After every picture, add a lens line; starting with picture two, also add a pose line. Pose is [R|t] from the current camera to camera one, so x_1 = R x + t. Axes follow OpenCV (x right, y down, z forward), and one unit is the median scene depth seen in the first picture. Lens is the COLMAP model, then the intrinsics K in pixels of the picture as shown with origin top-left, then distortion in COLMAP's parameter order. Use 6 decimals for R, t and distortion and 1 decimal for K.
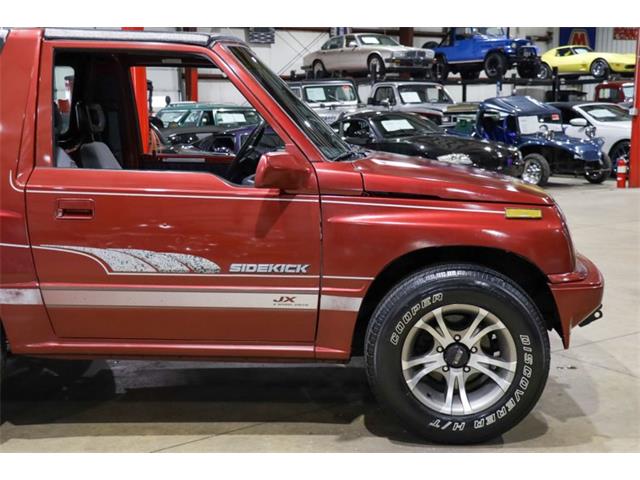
lens RADIAL K [[874.4, 0, 331.6], [0, 874.4, 247.9], [0, 0, 1]] dist [0.054703, 0.069427]
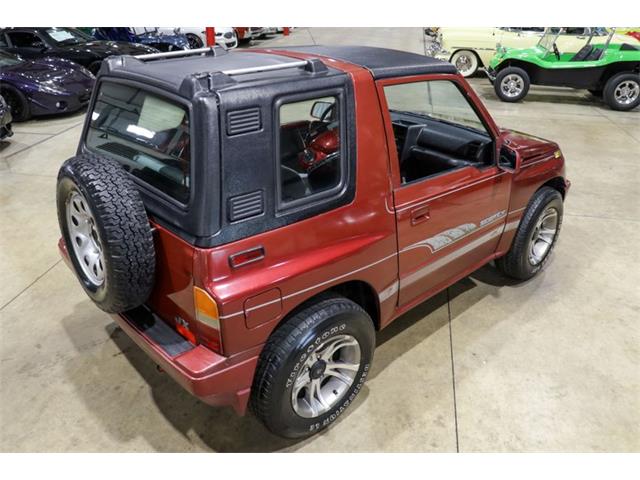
lens RADIAL K [[523.3, 0, 321.7], [0, 523.3, 248.7], [0, 0, 1]] dist [-0.162156, 0.106298]
pose [[0.700525, -0.316509, 0.639598, -0.892403], [0.093394, 0.929217, 0.357538, -0.283292], [-0.707490, -0.190730, 0.680500, 0.567221]]
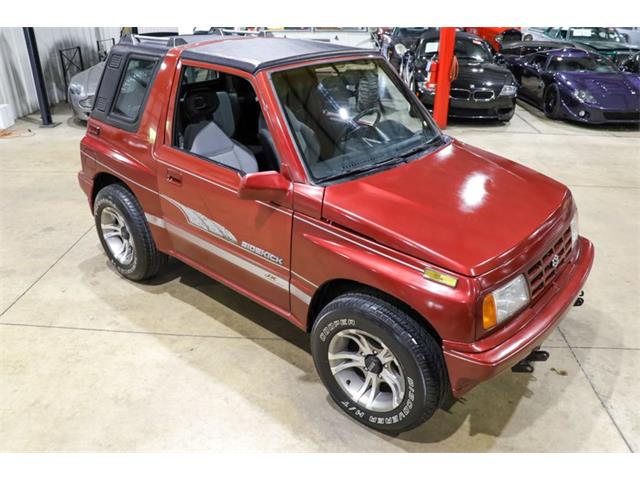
lens RADIAL K [[523.3, 0, 321.7], [0, 523.3, 248.7], [0, 0, 1]] dist [-0.162156, 0.106298]
pose [[0.790387, 0.298415, -0.535010, 0.421932], [-0.118345, 0.931260, 0.344599, -0.264914], [0.601068, -0.209051, 0.771372, 0.434292]]
